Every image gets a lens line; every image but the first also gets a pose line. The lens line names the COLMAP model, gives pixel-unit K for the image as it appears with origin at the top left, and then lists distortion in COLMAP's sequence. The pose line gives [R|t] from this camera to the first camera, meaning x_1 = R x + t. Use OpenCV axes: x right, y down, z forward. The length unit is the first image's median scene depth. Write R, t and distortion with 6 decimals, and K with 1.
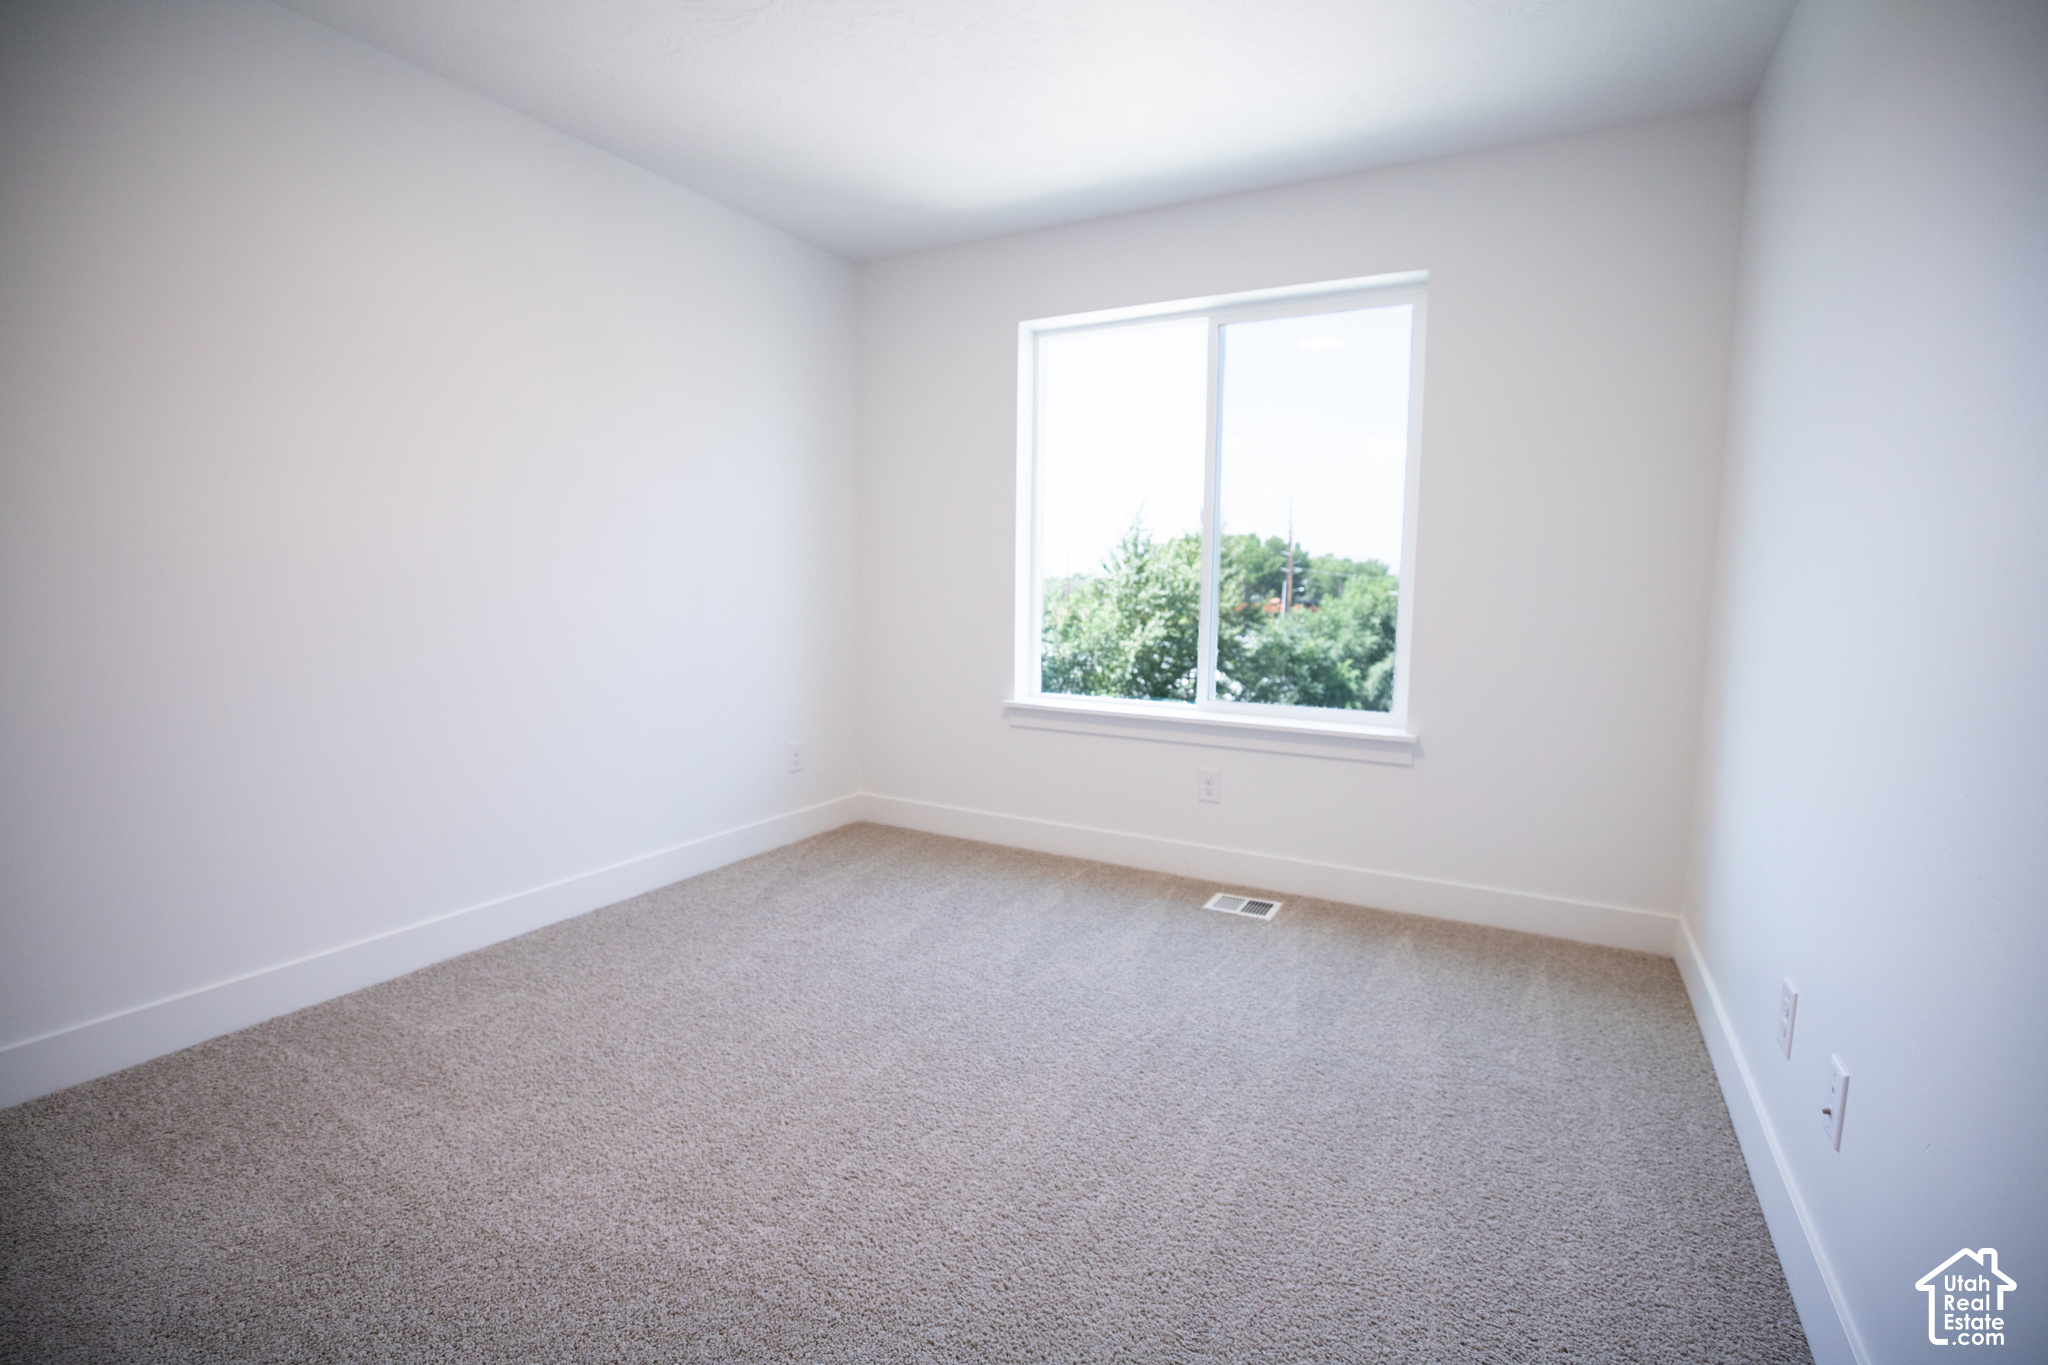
lens RADIAL K [[931.7, 0, 1024.0], [0, 931.7, 682.5], [0, 0, 1]] dist [0.002163, 0.000268]
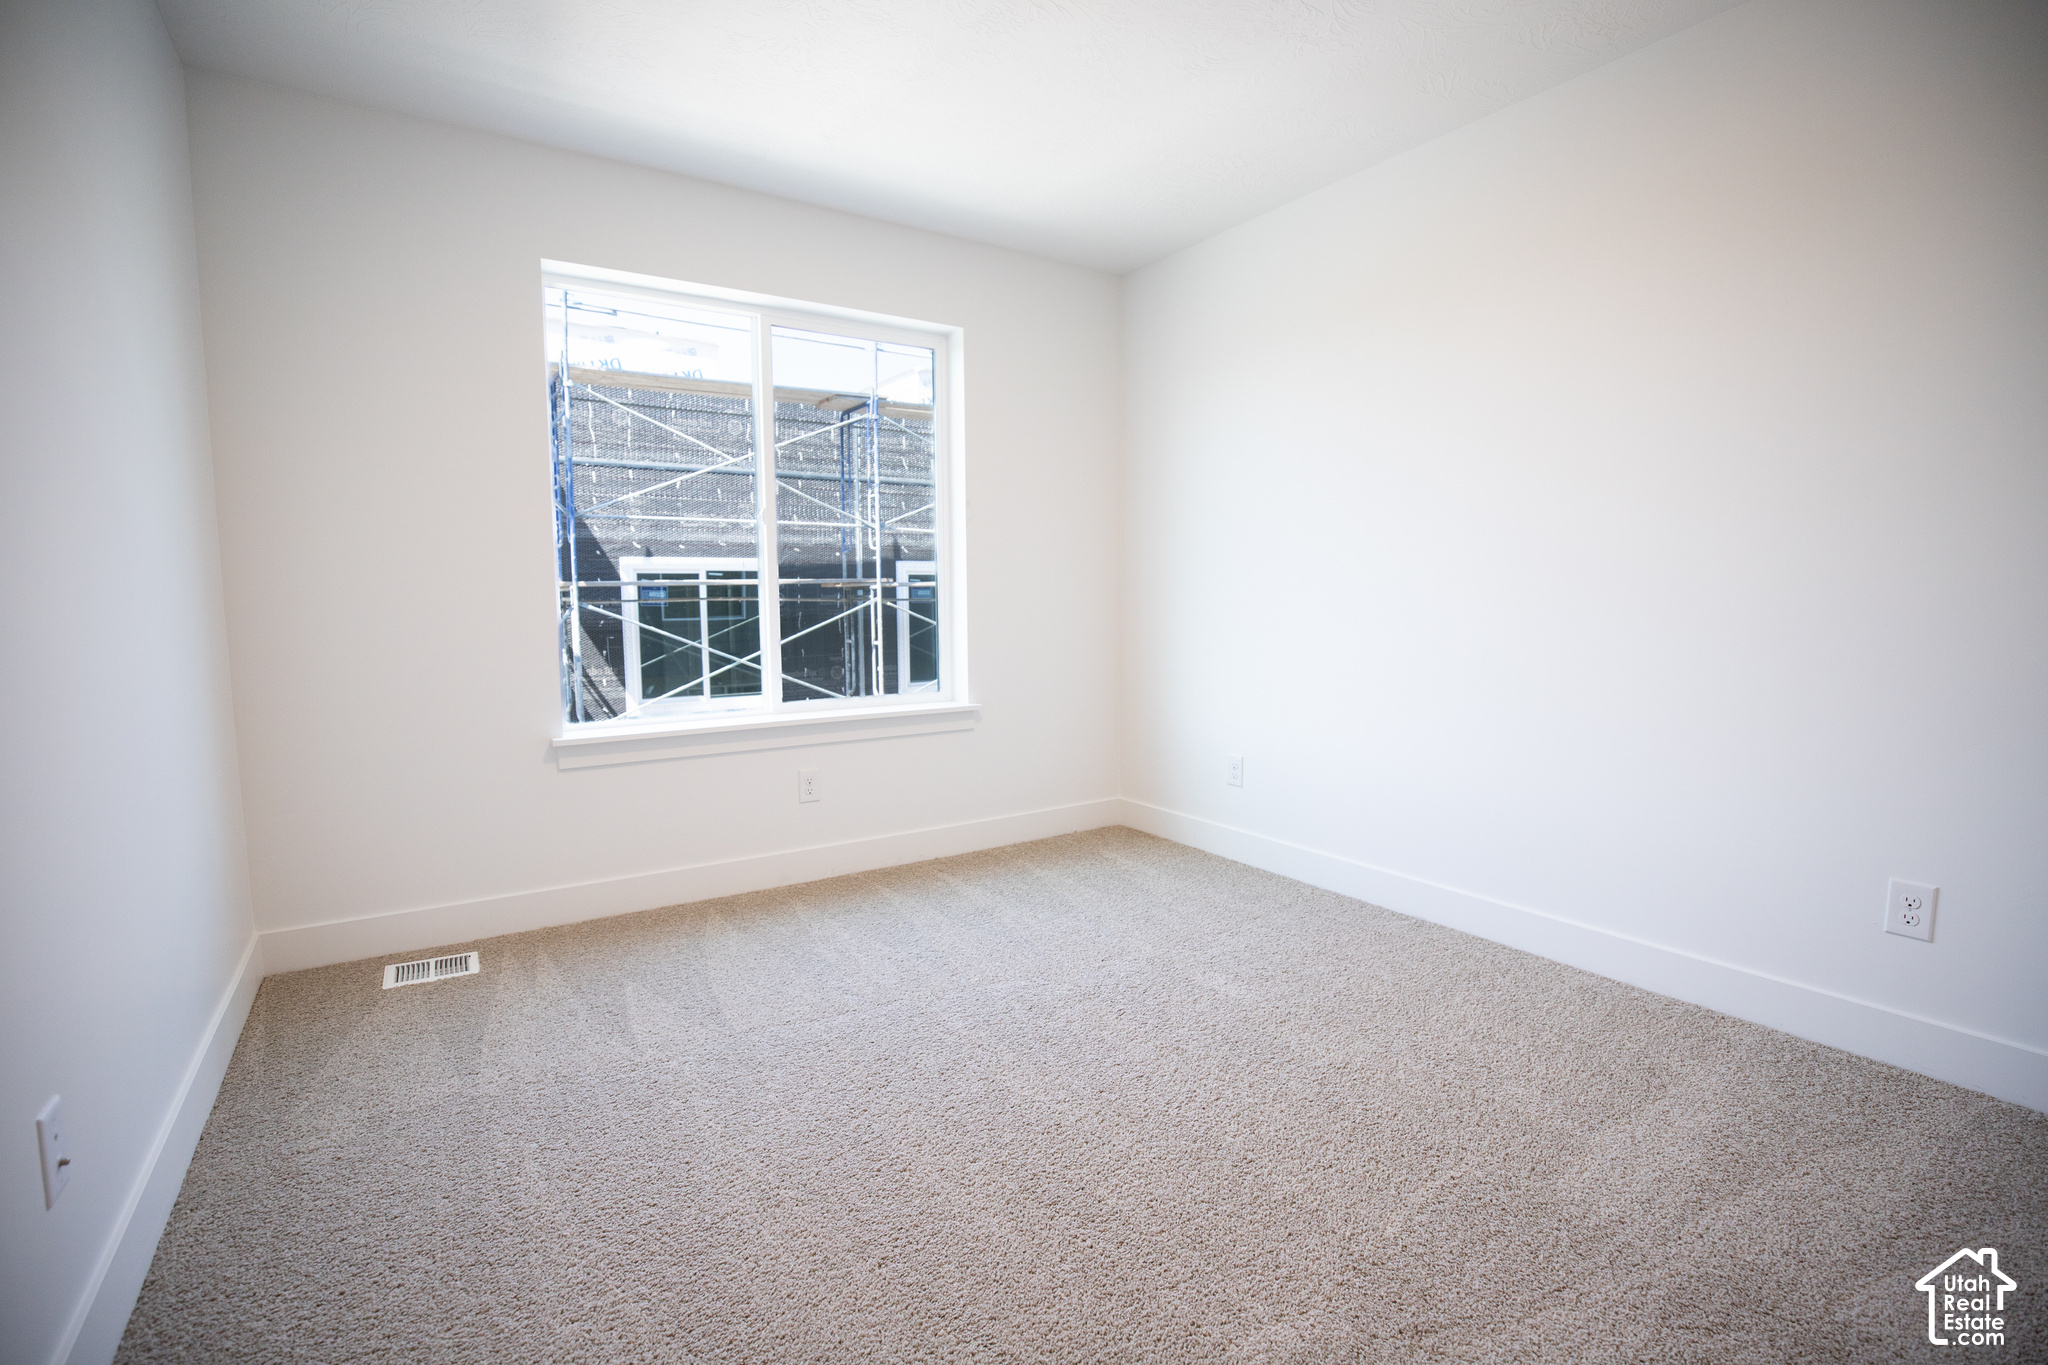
lens RADIAL K [[931.7, 0, 1024.0], [0, 931.7, 682.5], [0, 0, 1]] dist [0.002163, 0.000268]
pose [[0.483612, -0.105519, 0.868899, -0.553607], [0.101487, 0.992771, 0.064077, -0.040741], [-0.869379, 0.057194, 0.490825, 0.297705]]
